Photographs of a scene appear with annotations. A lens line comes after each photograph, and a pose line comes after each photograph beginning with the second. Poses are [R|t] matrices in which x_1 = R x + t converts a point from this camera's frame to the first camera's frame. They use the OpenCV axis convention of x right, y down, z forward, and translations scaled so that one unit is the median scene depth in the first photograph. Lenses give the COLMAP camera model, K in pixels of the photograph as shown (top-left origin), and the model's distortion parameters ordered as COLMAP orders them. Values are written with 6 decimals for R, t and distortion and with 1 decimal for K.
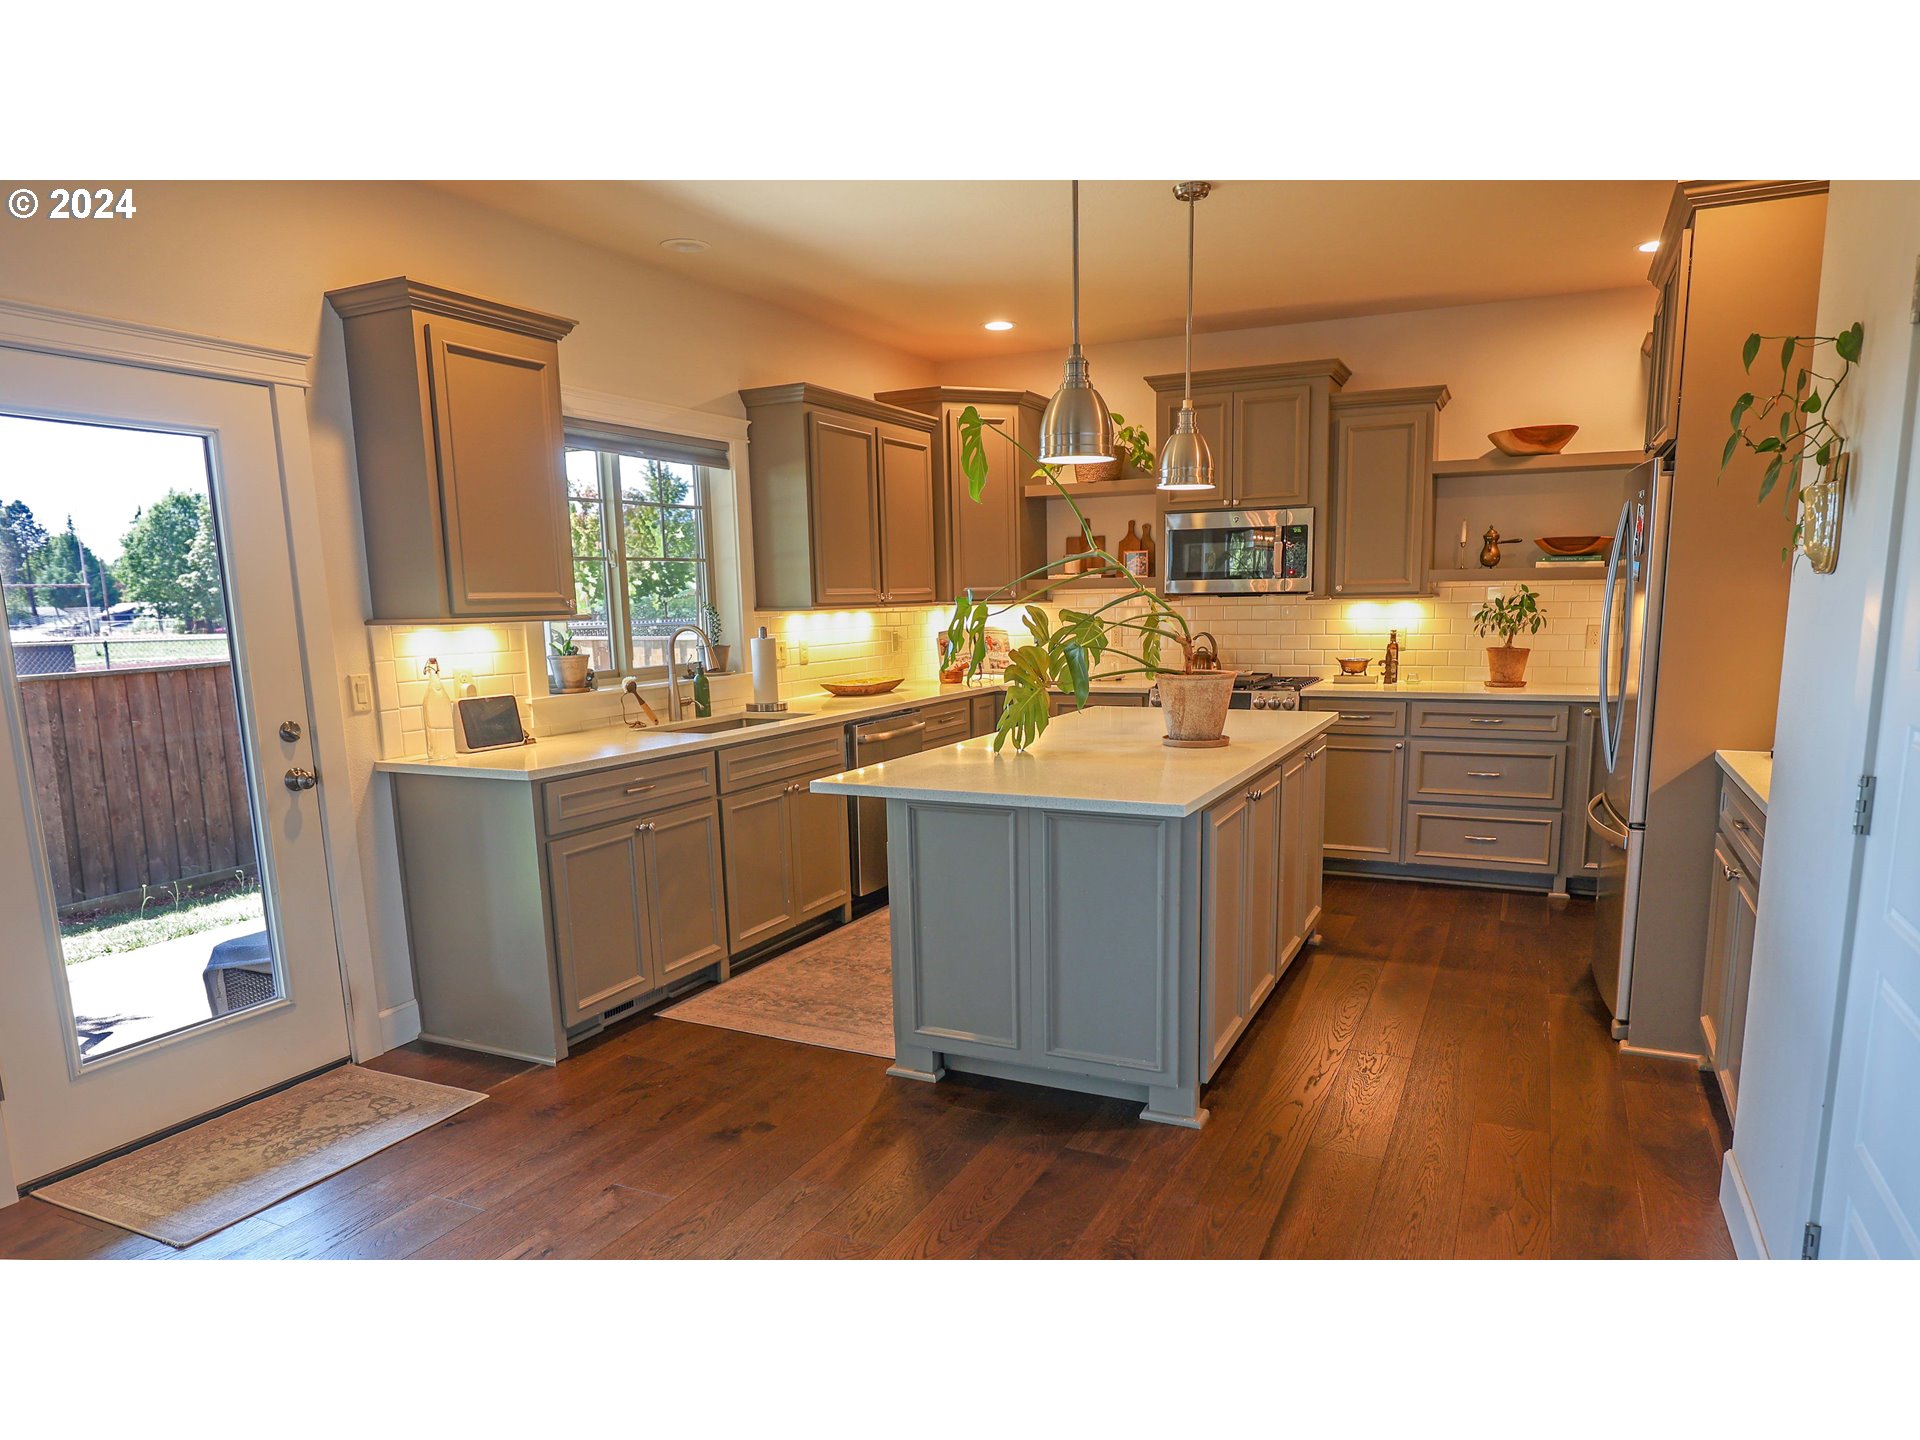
lens RADIAL K [[1158.5, 0, 997.2], [0, 1158.5, 797.1], [0, 0, 1]] dist [-0.019576, 0.000937]
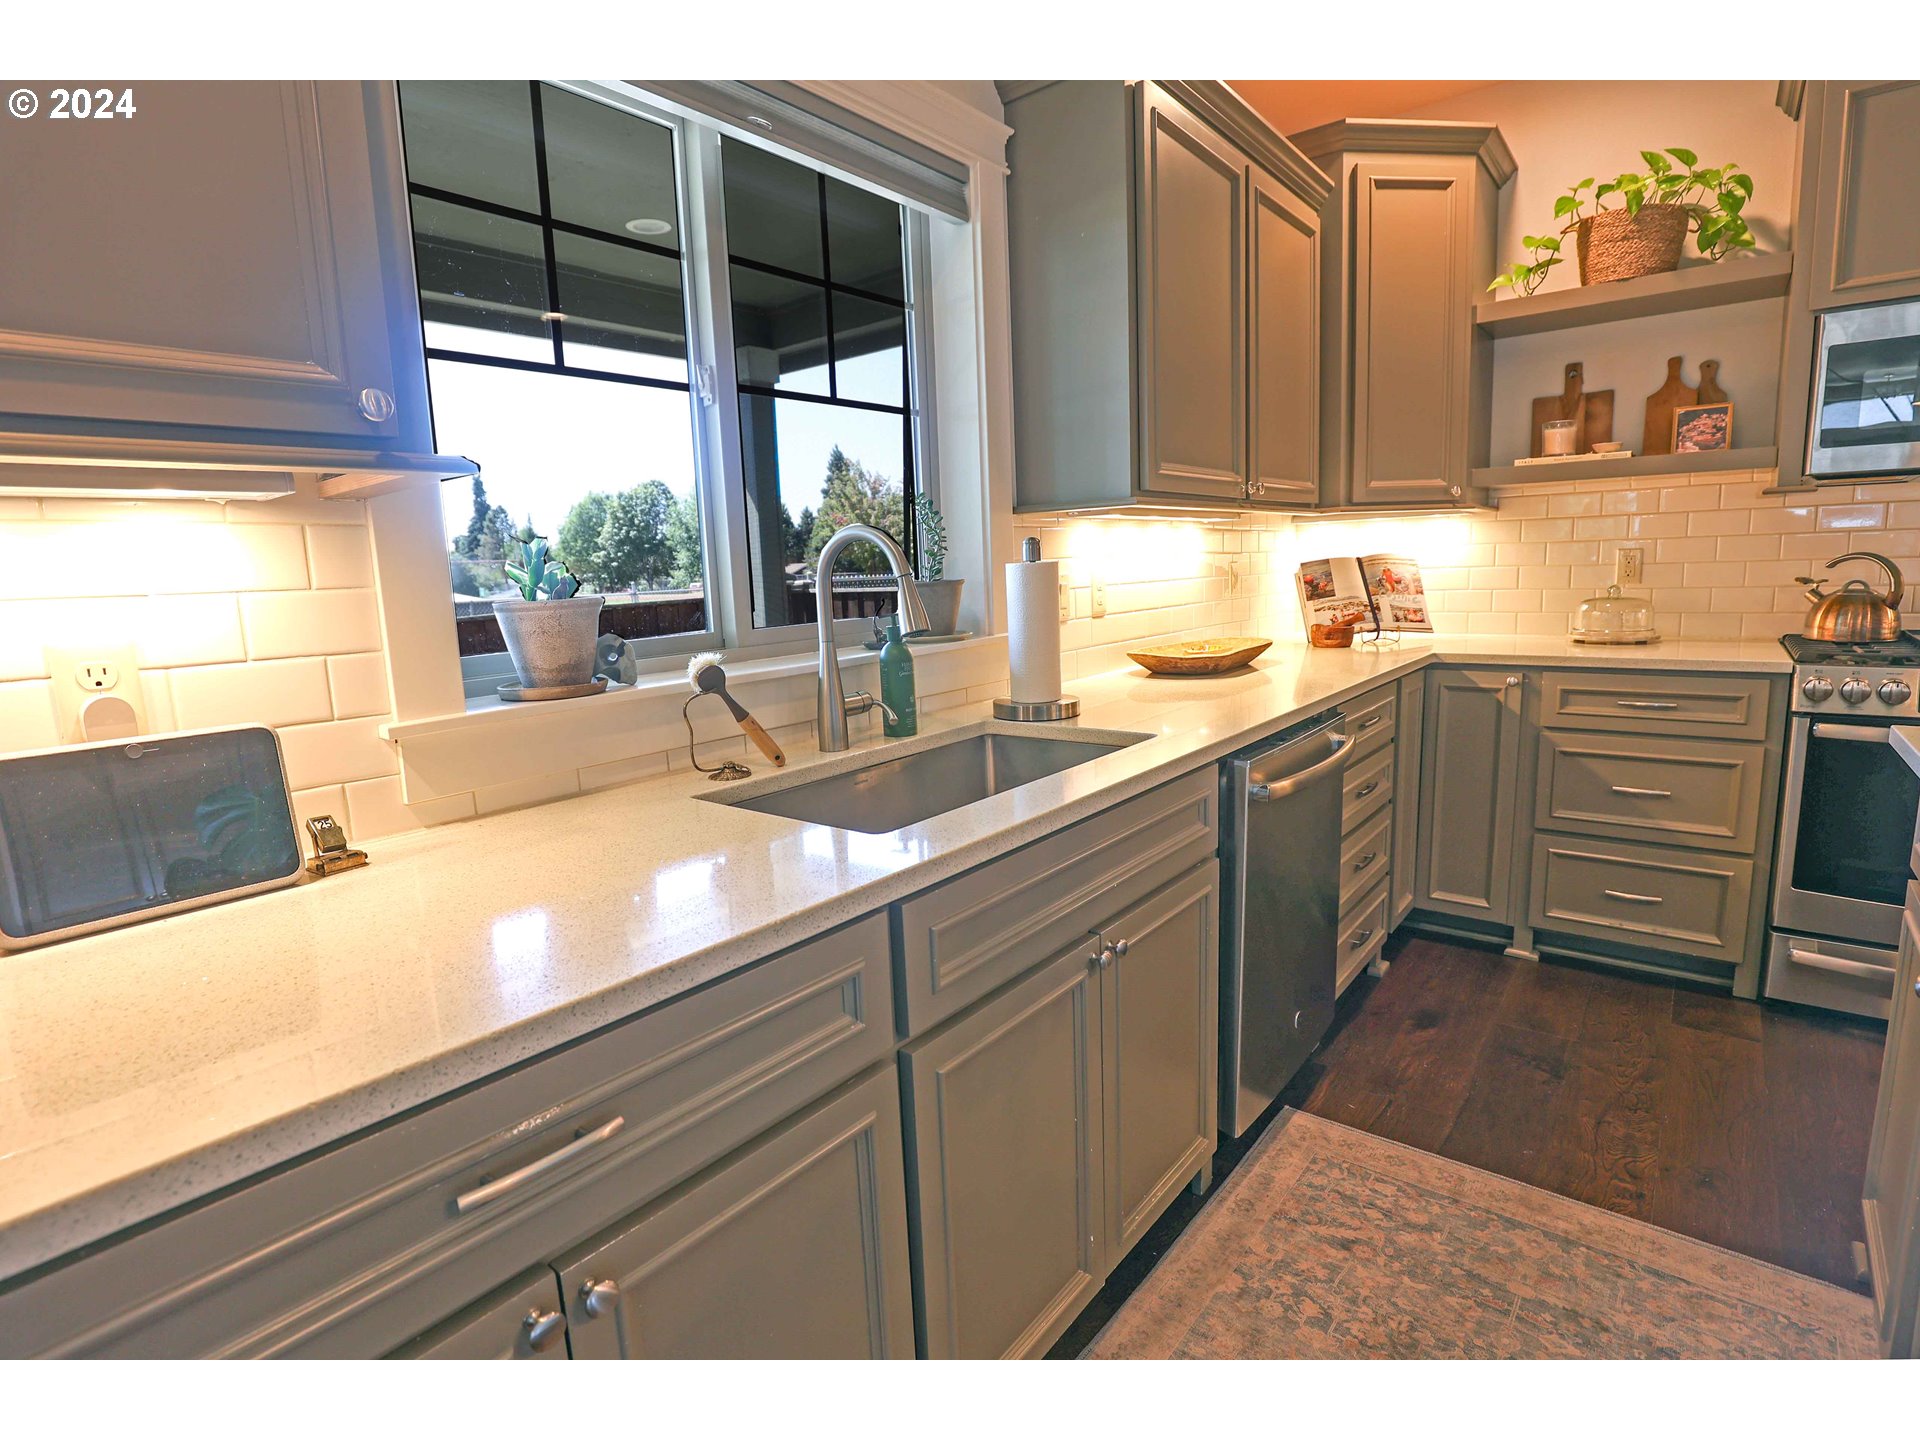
lens RADIAL K [[923.9, 0, 962.3], [0, 923.9, 709.1], [0, 0, 1]] dist [-0.032855, 0.001005]
pose [[0.969639, 0.017889, -0.243884, -0.127181], [-0.021026, 0.999726, -0.010265, -0.068071], [0.243634, 0.015081, 0.969750, 0.584871]]
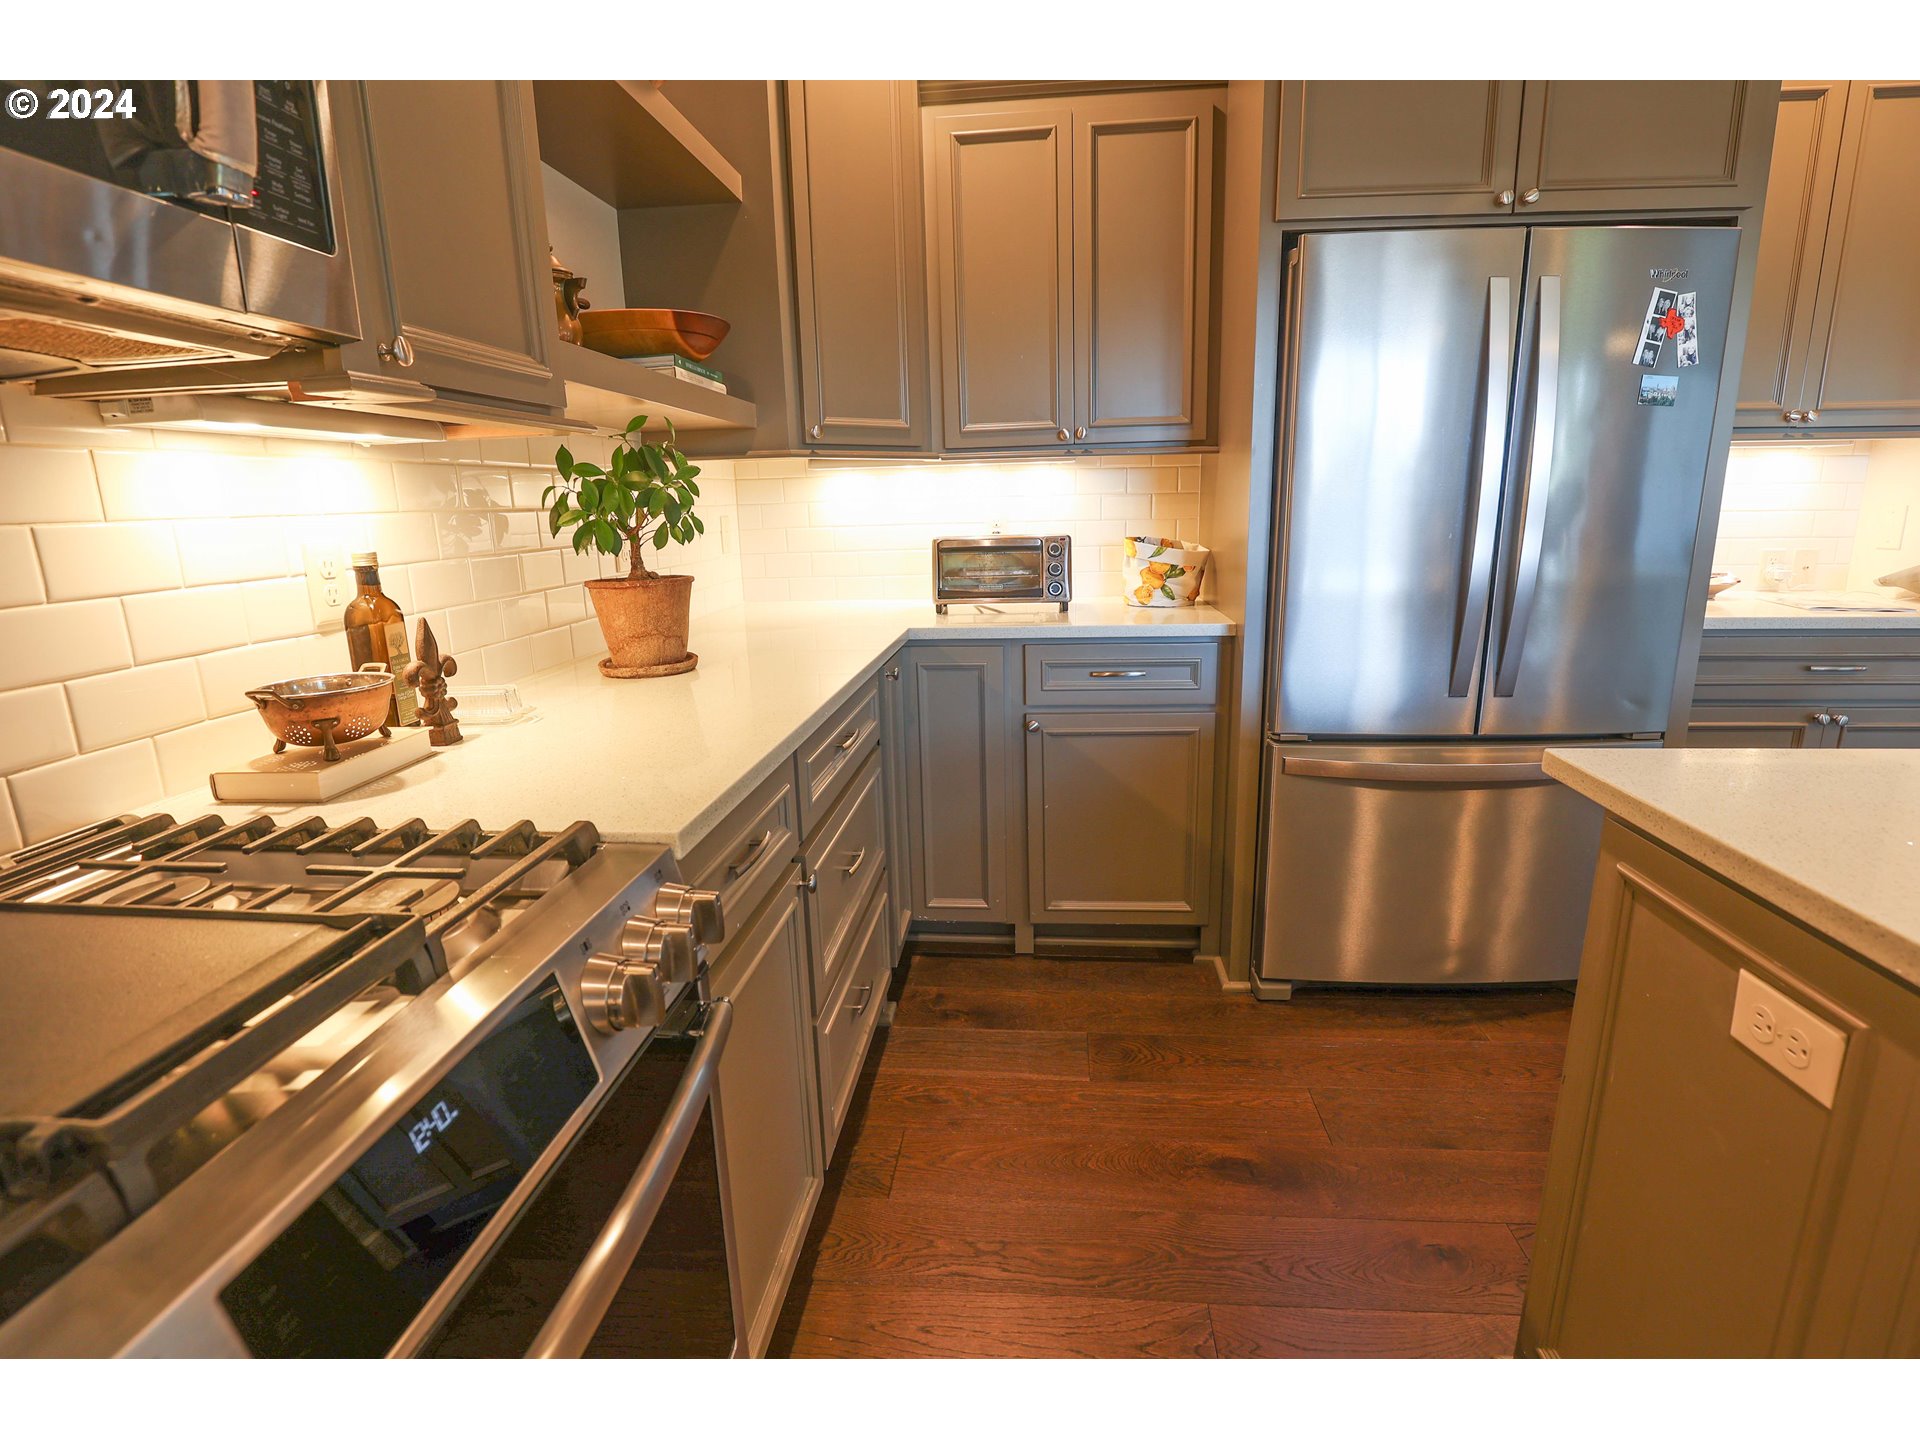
lens RADIAL K [[911.6, 0, 963.9], [0, 911.6, 713.8], [0, 0, 1]] dist [-0.031311, 0.001114]
pose [[-0.337643, -0.187528, 0.922405, 0.104153], [0.194134, 0.945010, 0.263186, -0.147542], [-0.921037, 0.267933, -0.282670, 1.010687]]
